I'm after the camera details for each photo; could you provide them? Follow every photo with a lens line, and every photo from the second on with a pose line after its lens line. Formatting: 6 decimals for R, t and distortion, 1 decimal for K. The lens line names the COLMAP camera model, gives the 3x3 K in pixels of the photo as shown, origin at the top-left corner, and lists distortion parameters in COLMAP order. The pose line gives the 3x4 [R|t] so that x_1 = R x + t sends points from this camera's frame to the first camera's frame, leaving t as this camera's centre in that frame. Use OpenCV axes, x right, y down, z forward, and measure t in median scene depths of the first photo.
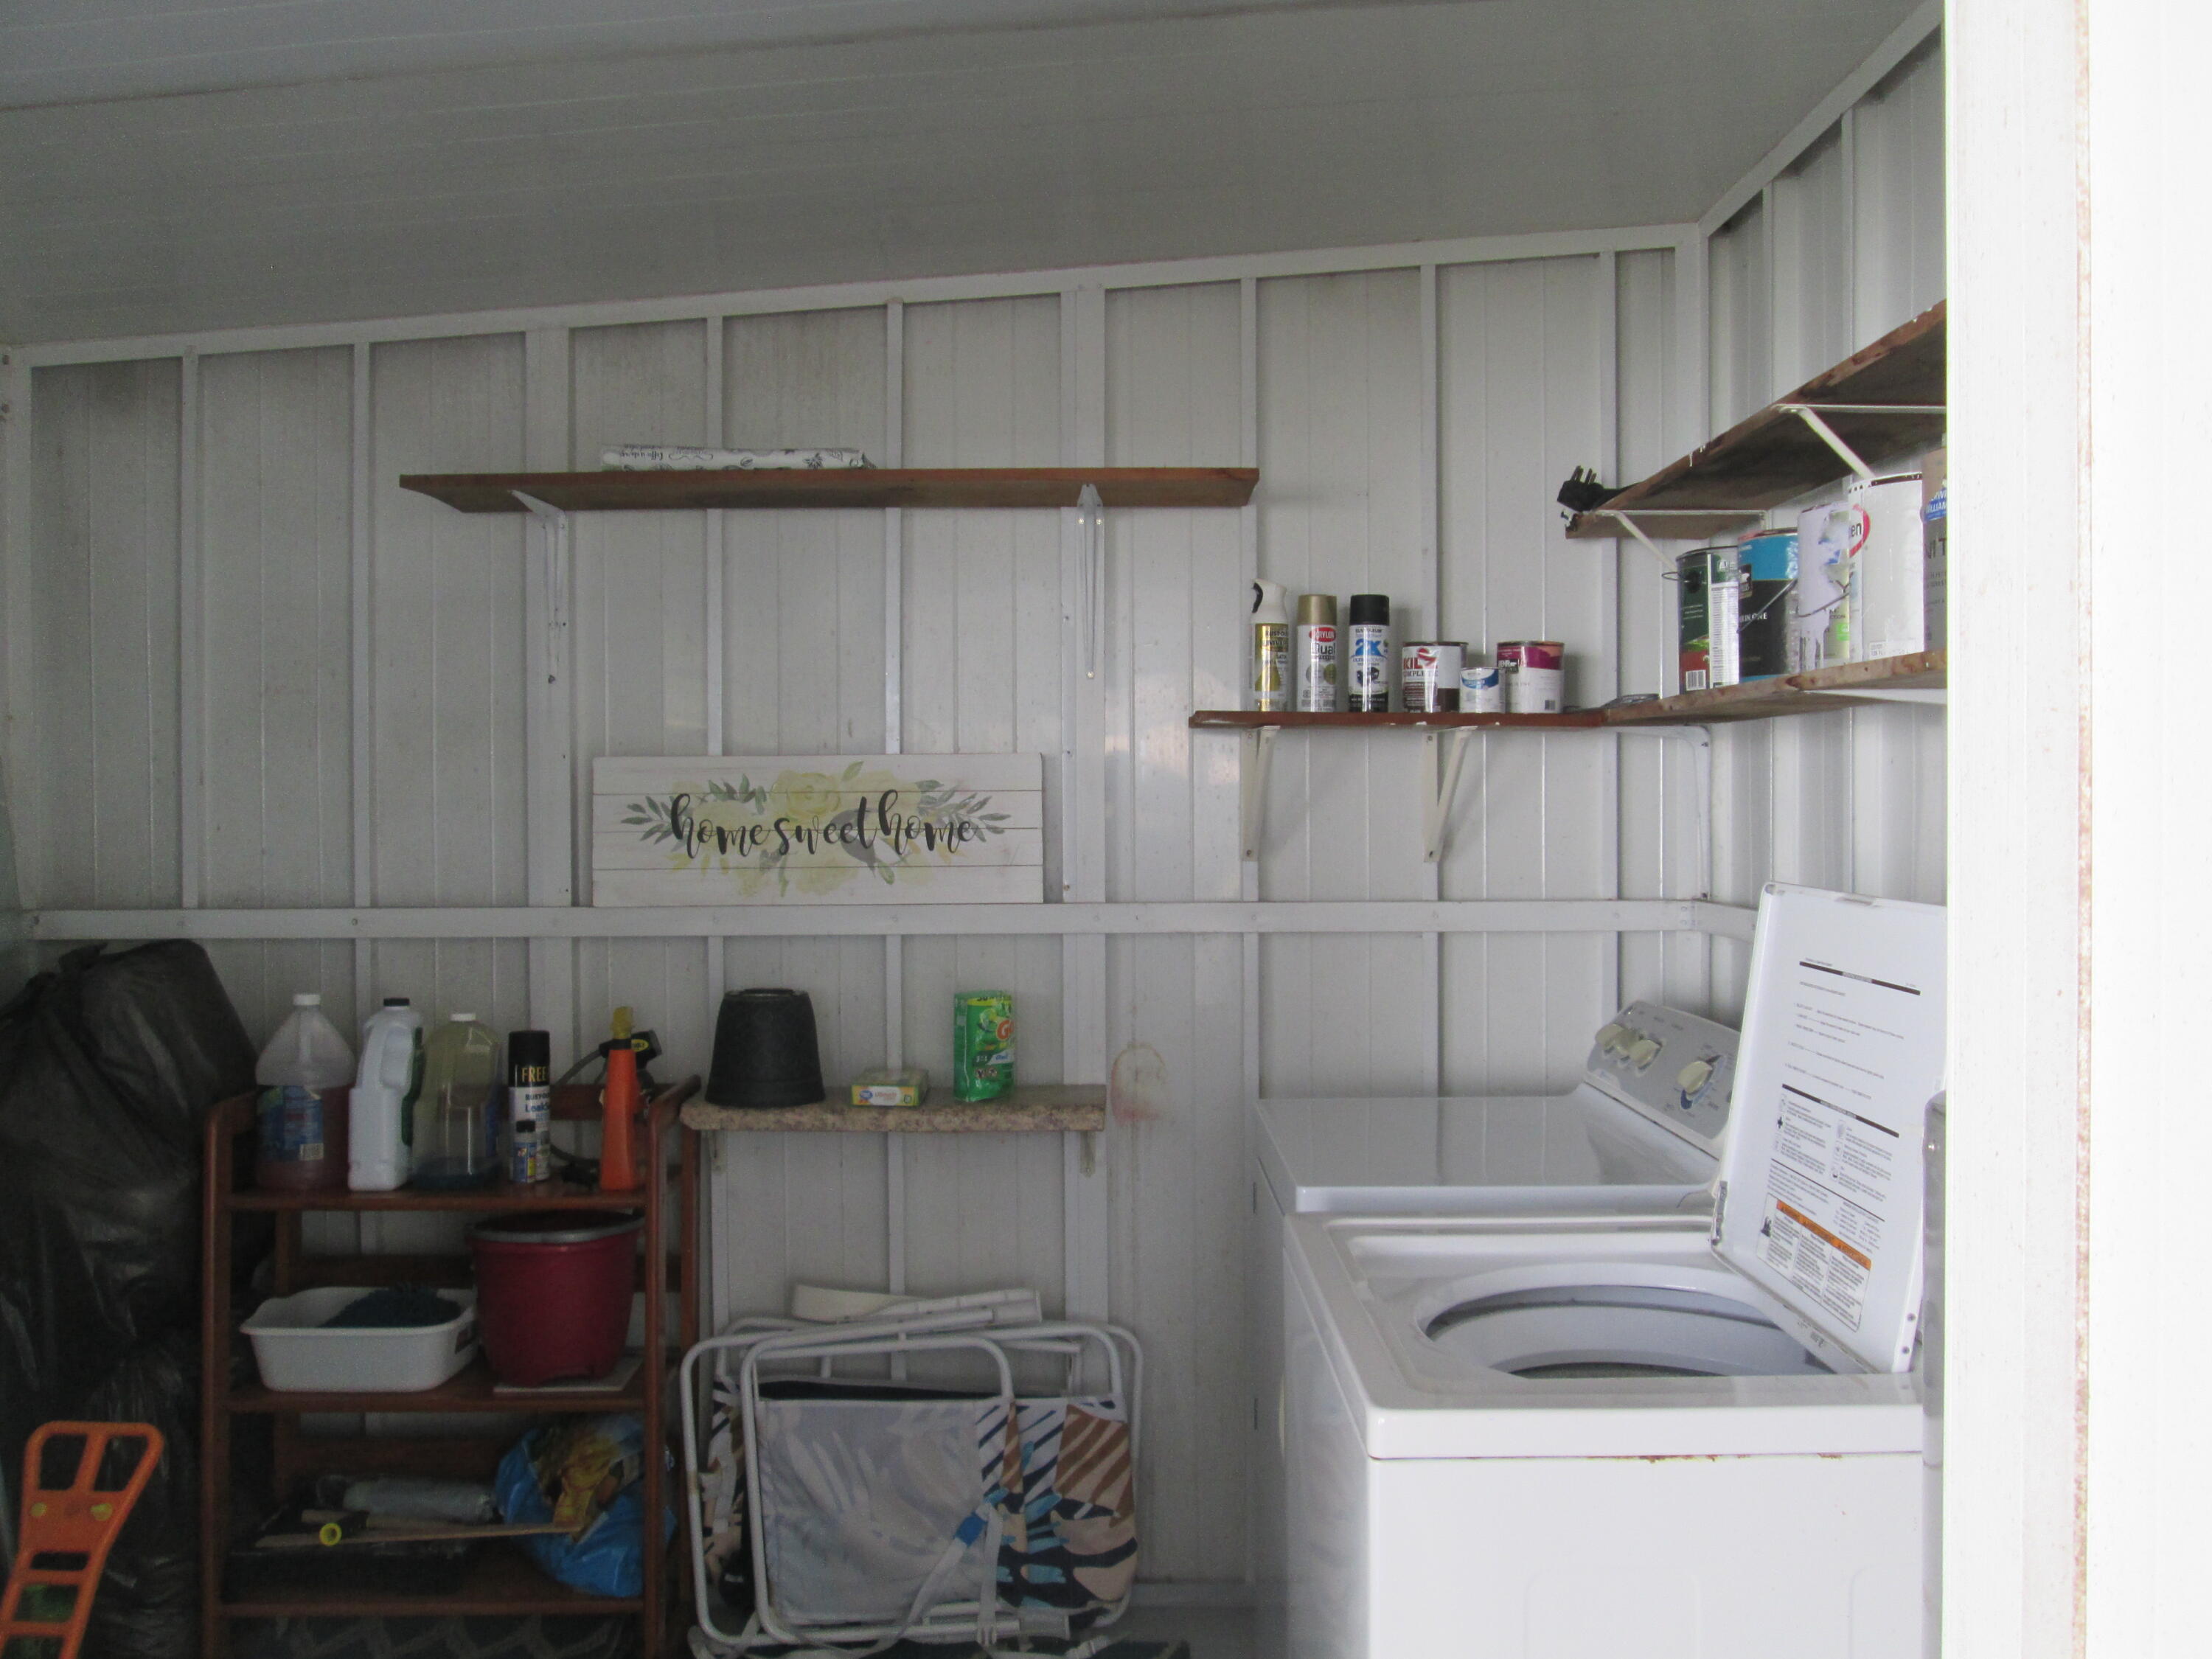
lens RADIAL K [[1843.1, 0, 1113.5], [0, 1843.1, 825.4], [0, 0, 1]] dist [-0.051398, 0.029889]
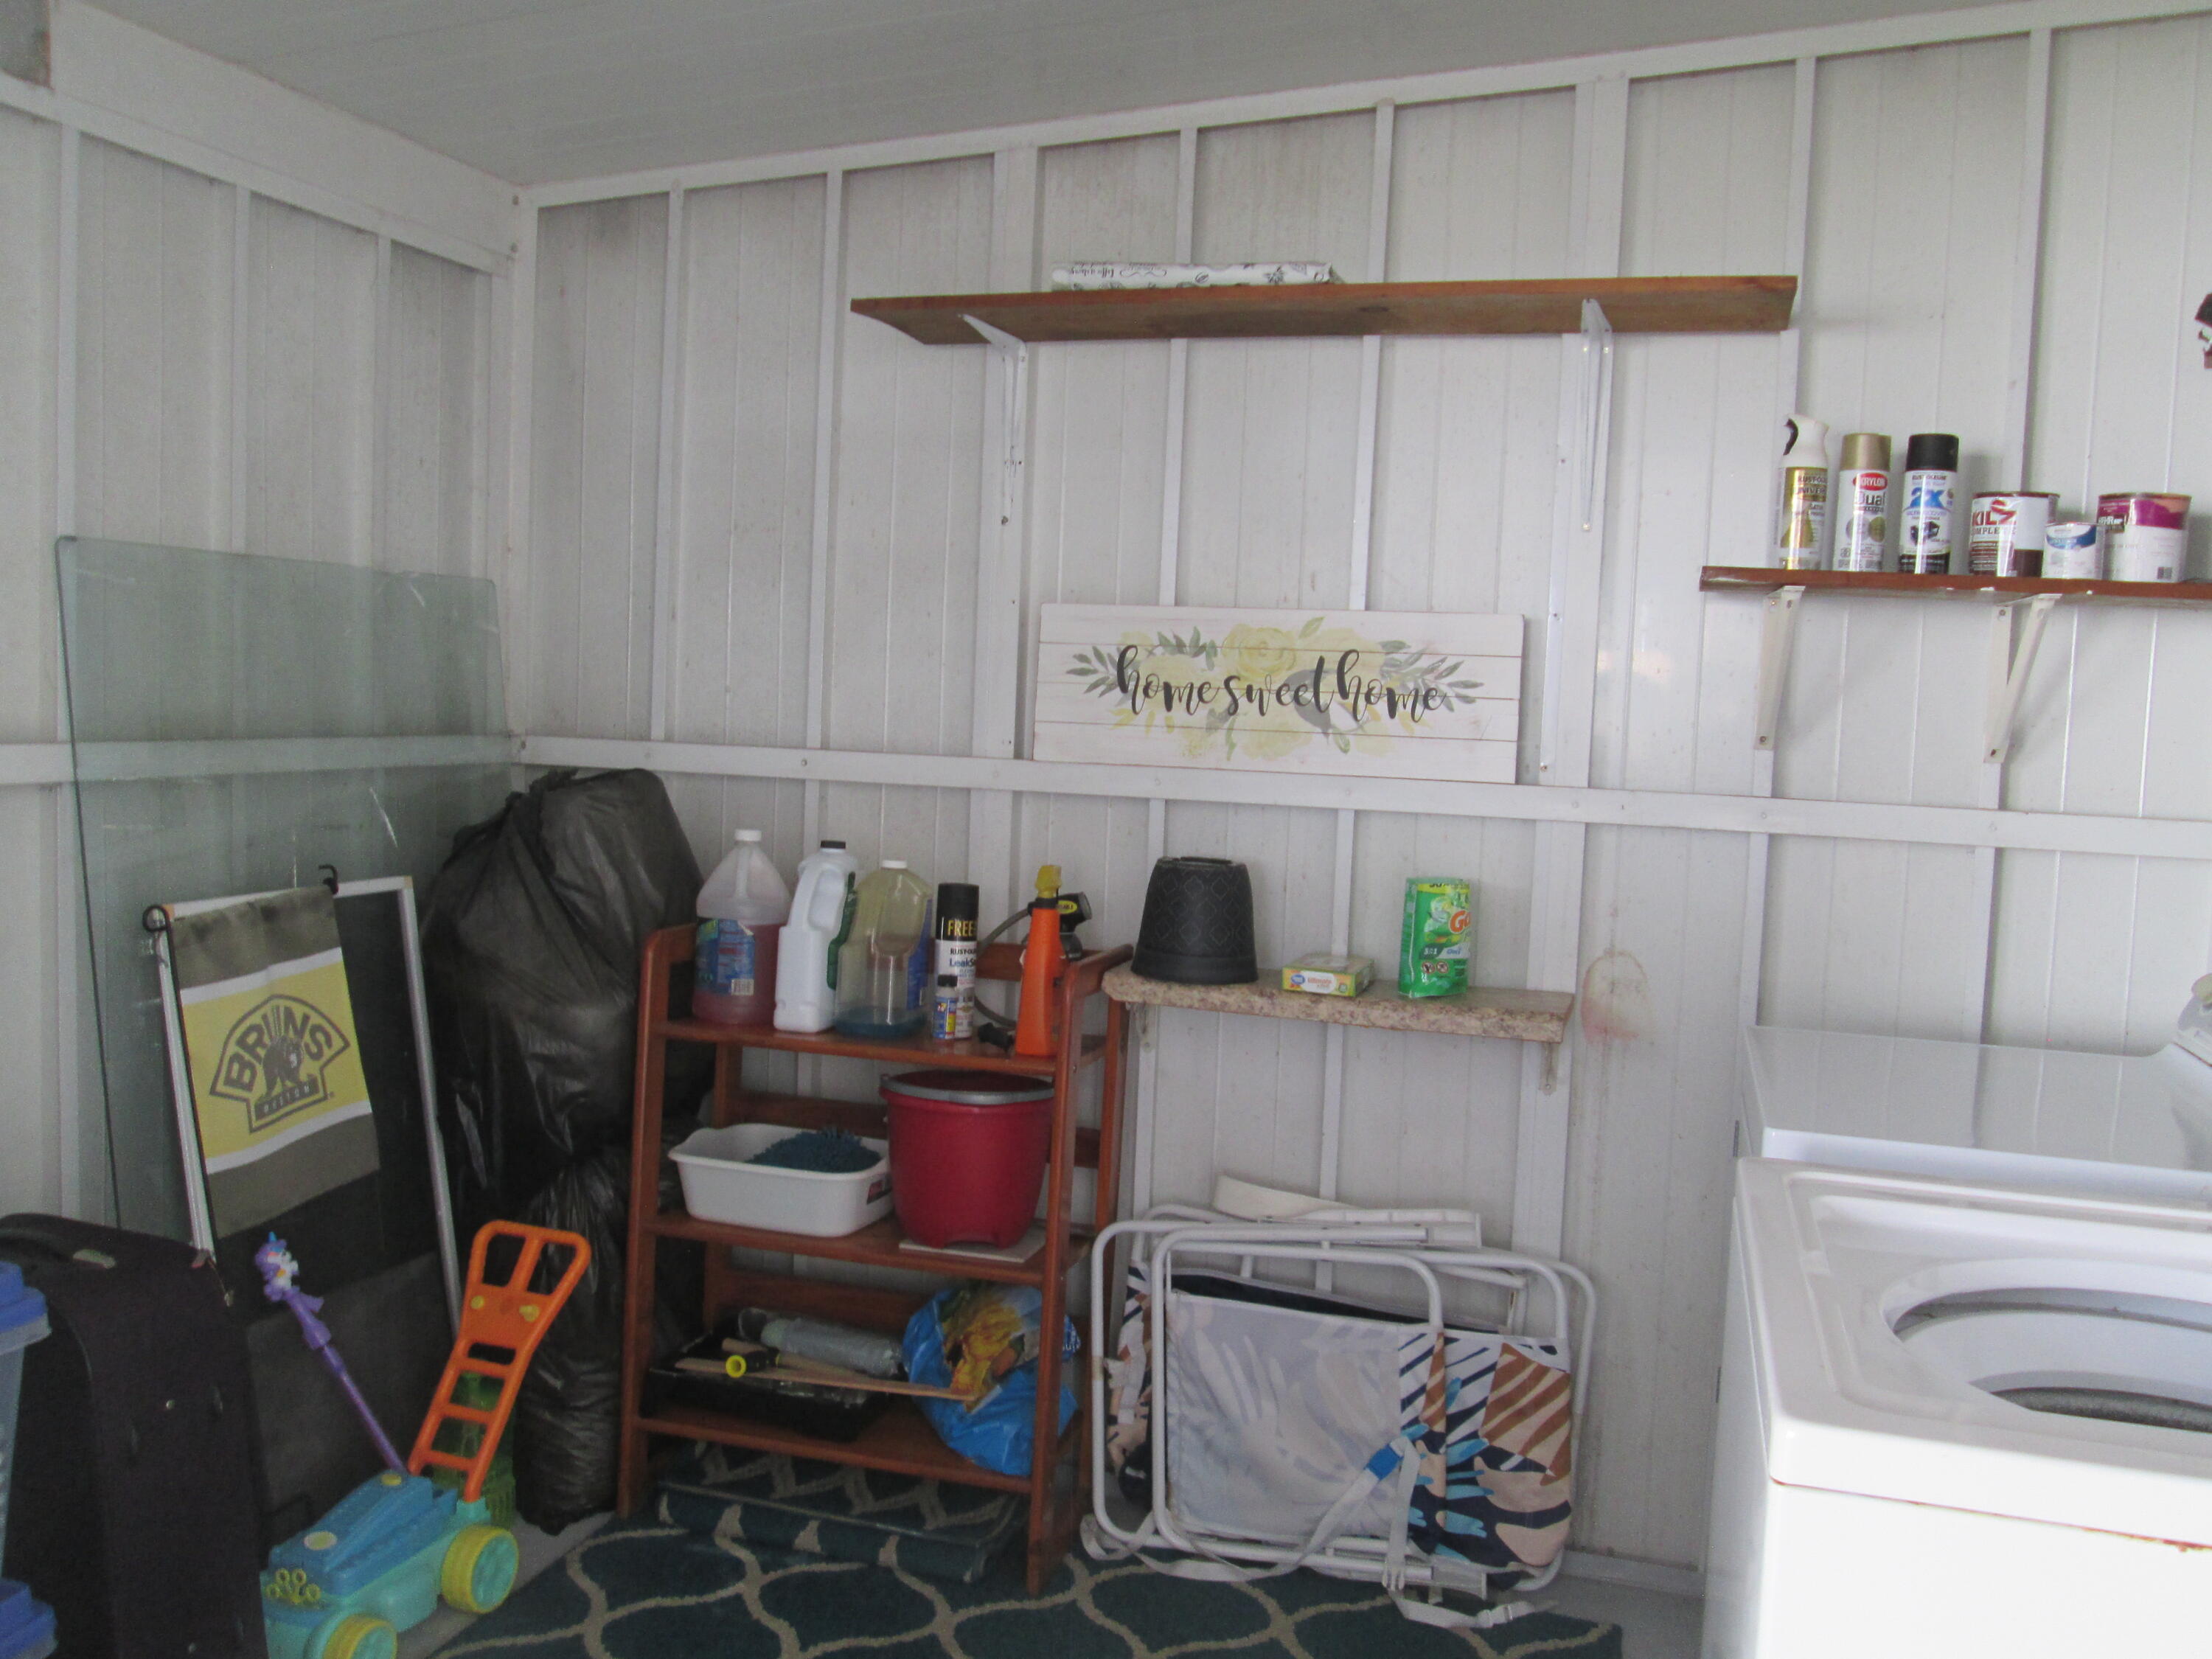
lens RADIAL K [[1843.1, 0, 1102.6], [0, 1843.1, 826.8], [0, 0, 1]] dist [-0.051398, 0.029889]
pose [[0.951467, 0.064590, -0.300897, 0.041575], [-0.048962, 0.997045, 0.059199, 0.020581], [0.303831, -0.041593, 0.951818, 0.098301]]
